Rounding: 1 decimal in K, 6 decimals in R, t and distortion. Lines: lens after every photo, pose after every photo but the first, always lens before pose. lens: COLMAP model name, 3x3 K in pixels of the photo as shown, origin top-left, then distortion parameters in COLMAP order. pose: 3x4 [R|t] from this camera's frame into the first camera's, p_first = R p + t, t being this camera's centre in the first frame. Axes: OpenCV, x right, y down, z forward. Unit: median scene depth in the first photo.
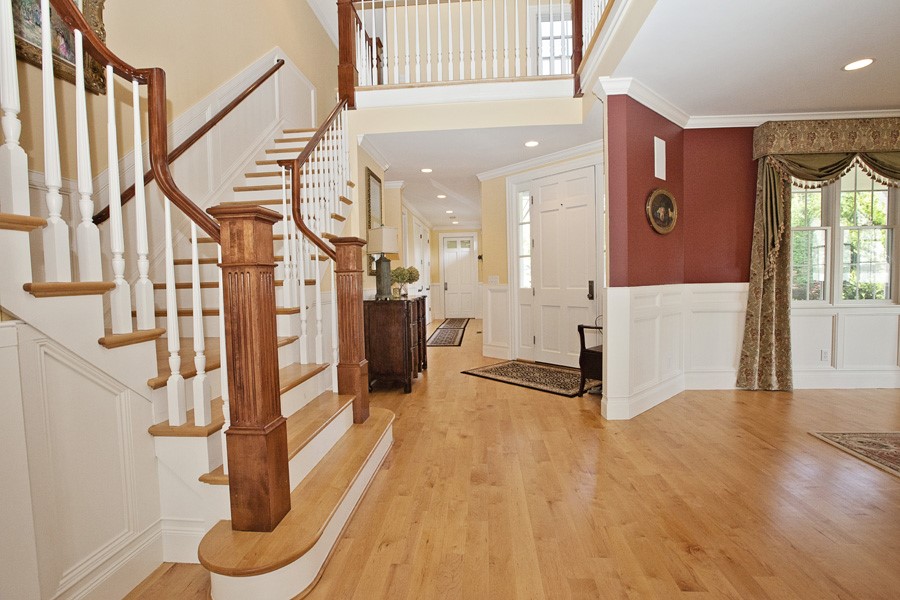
lens RADIAL K [[406.6, 0, 450.0], [0, 406.6, 300.0], [0, 0, 1]] dist [-0.004162, -0.000712]
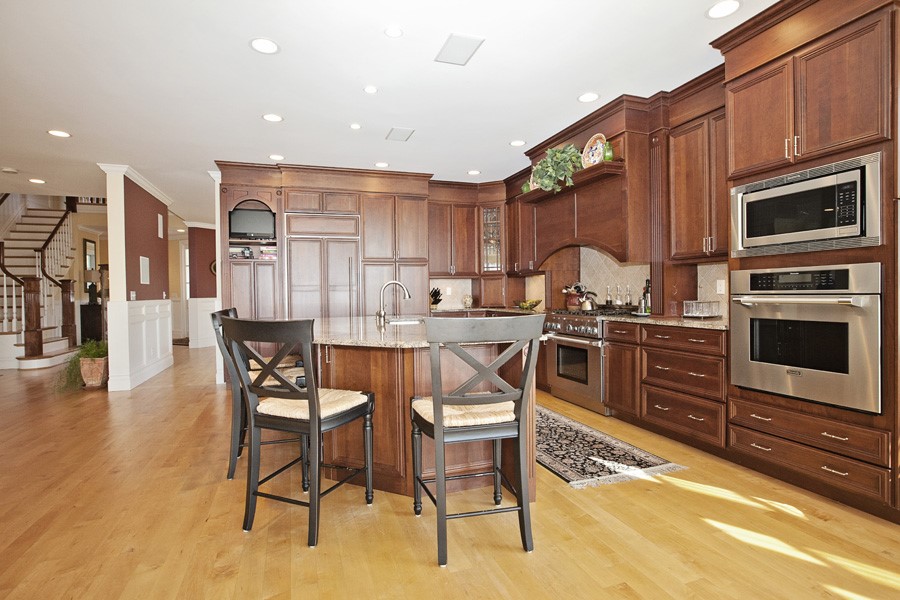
lens RADIAL K [[453.4, 0, 450.0], [0, 453.4, 300.0], [0, 0, 1]] dist [0.001084, 0.000504]
pose [[0.916679, 0.004450, 0.399598, 0.642251], [0.010716, 0.999305, -0.035711, 0.087940], [-0.399480, 0.037018, 0.915994, -2.036158]]
